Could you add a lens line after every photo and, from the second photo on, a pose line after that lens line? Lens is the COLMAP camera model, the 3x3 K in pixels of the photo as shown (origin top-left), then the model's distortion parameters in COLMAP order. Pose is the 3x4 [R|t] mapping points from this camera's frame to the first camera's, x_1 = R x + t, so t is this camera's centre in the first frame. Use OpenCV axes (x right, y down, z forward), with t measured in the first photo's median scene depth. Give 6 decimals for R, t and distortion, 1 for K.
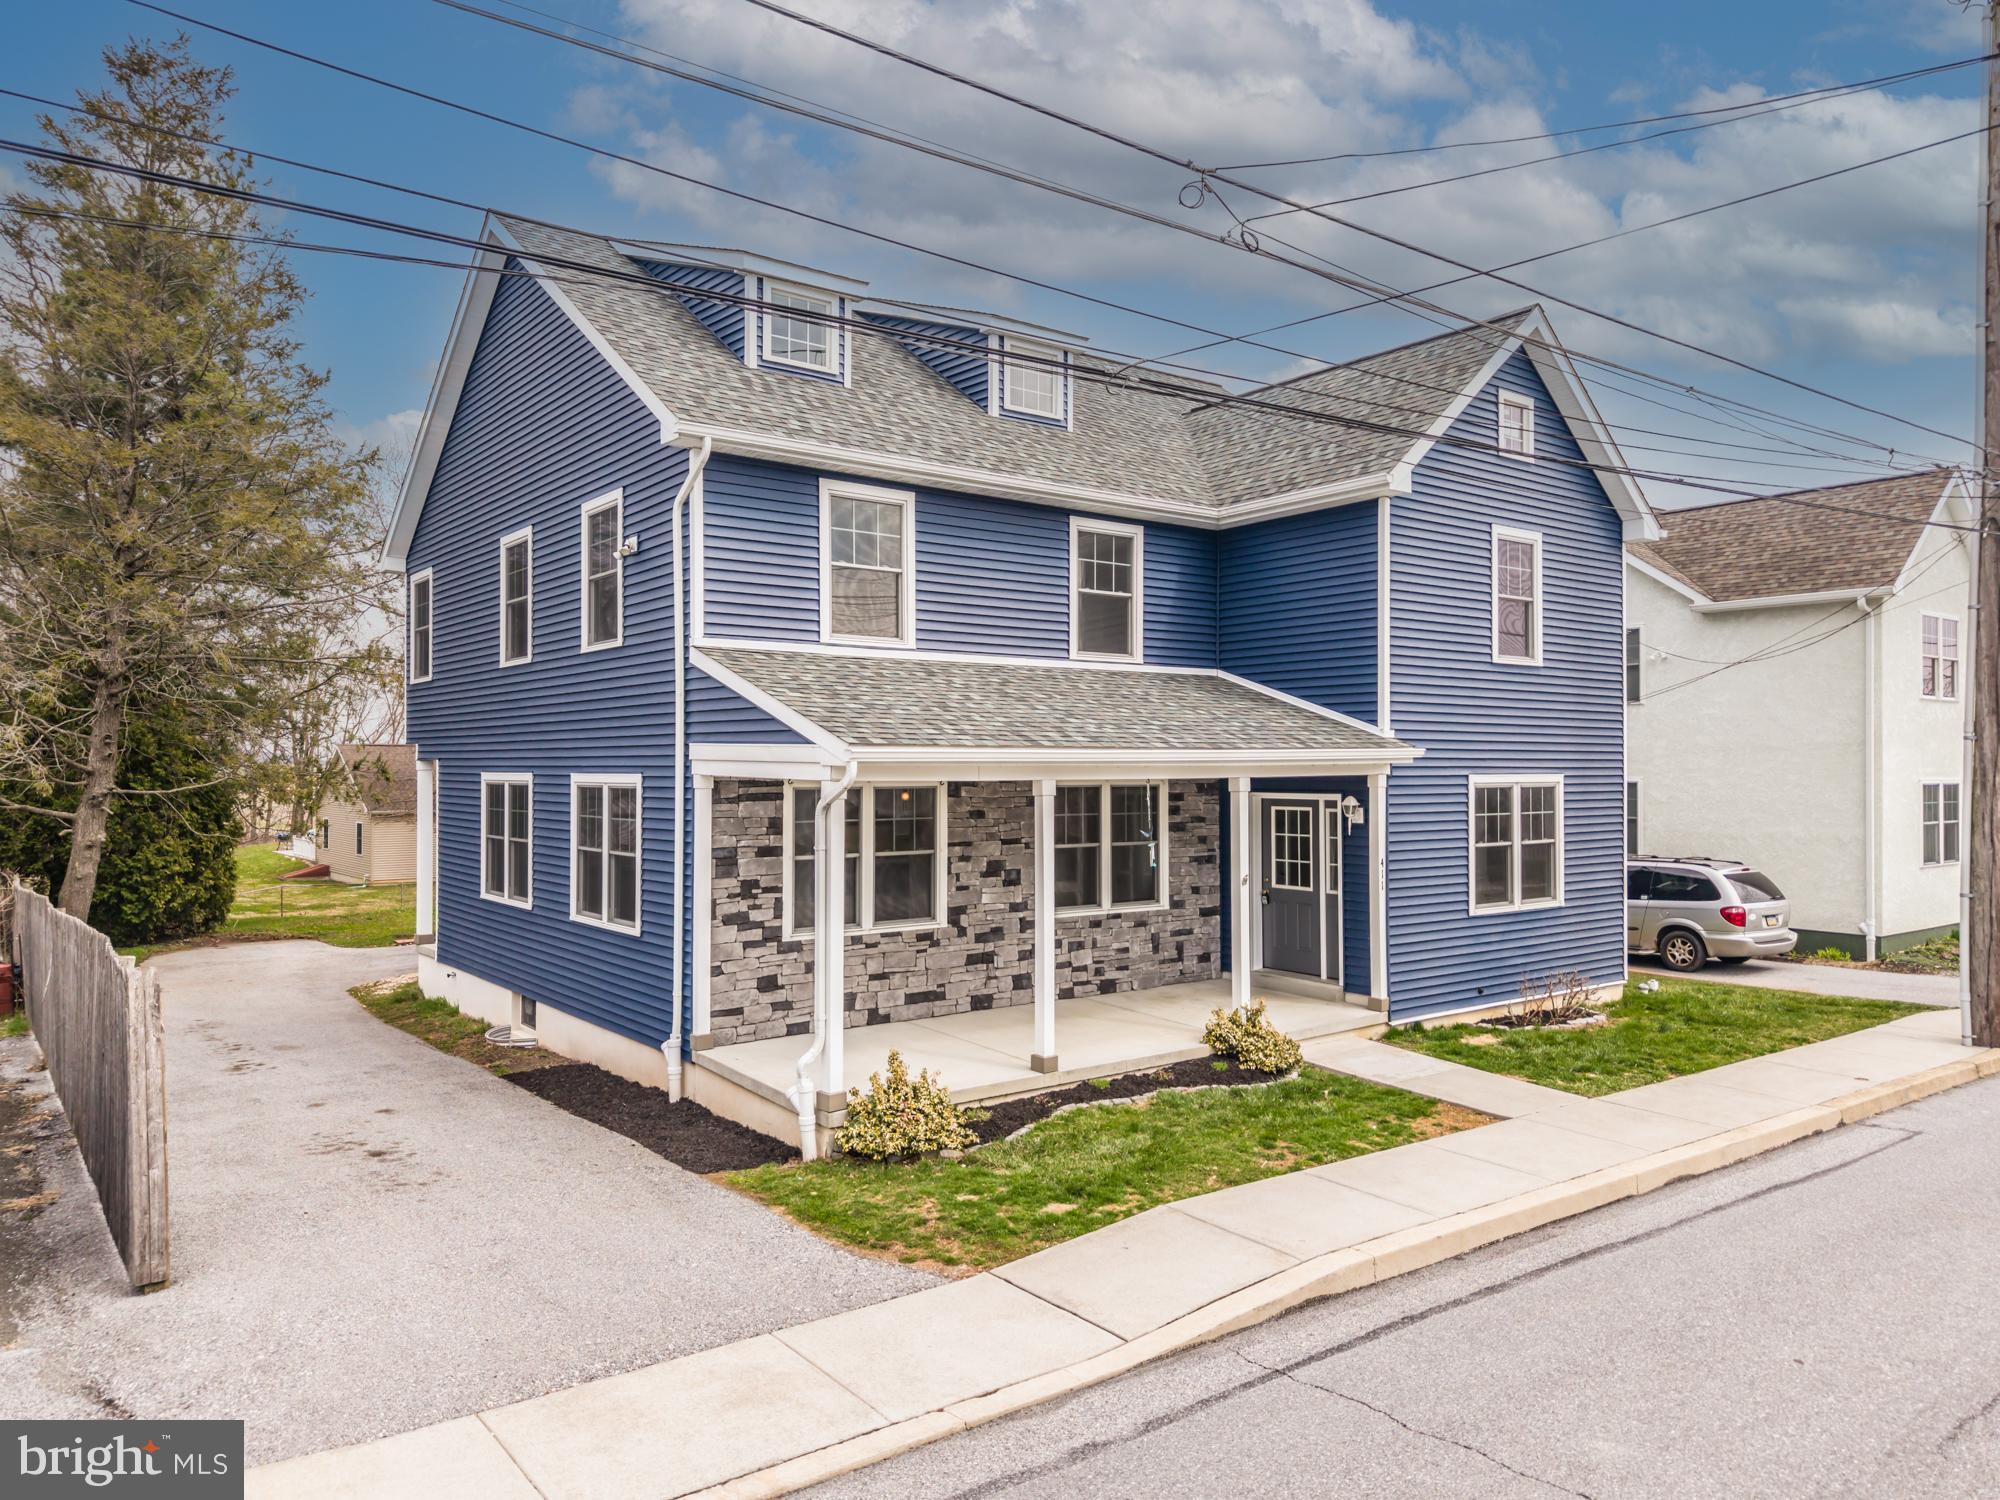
lens RADIAL K [[1358.3, 0, 1000.0], [0, 1358.3, 750.0], [0, 0, 1]] dist [0.063204, -0.087192]
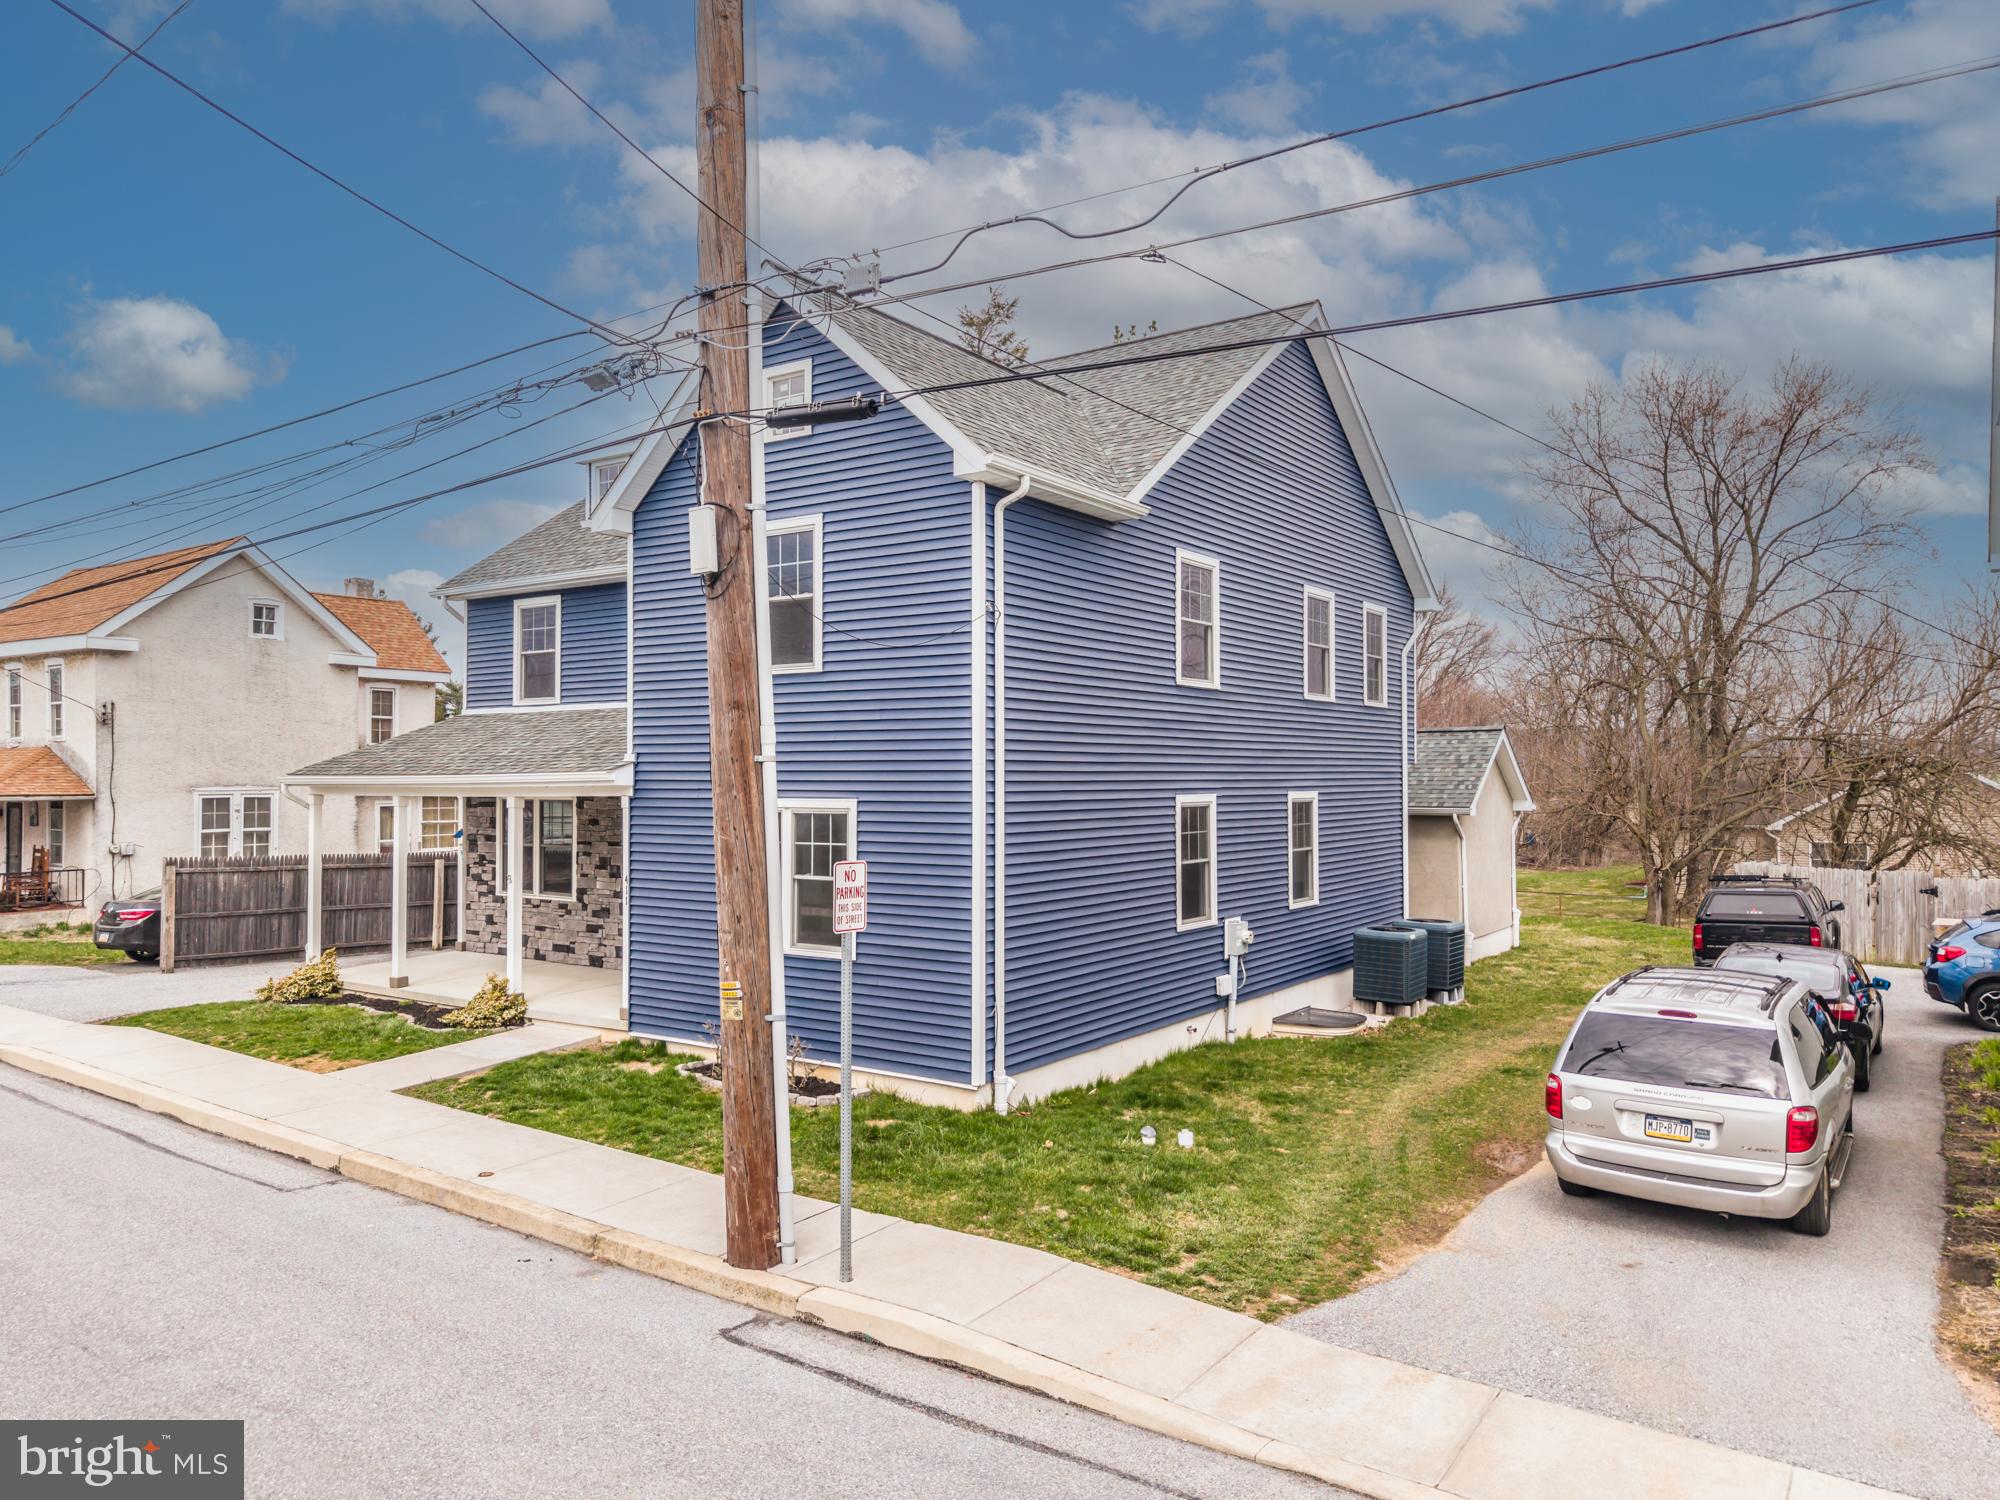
lens RADIAL K [[1356.5, 0, 1000.0], [0, 1356.5, 750.0], [0, 0, 1]] dist [0.003187, 0.002808]
pose [[0.305986, -0.018878, -0.951849, 1.423156], [0.011955, 0.999801, -0.015986, 0.002440], [0.951961, -0.006488, 0.306151, 0.992826]]
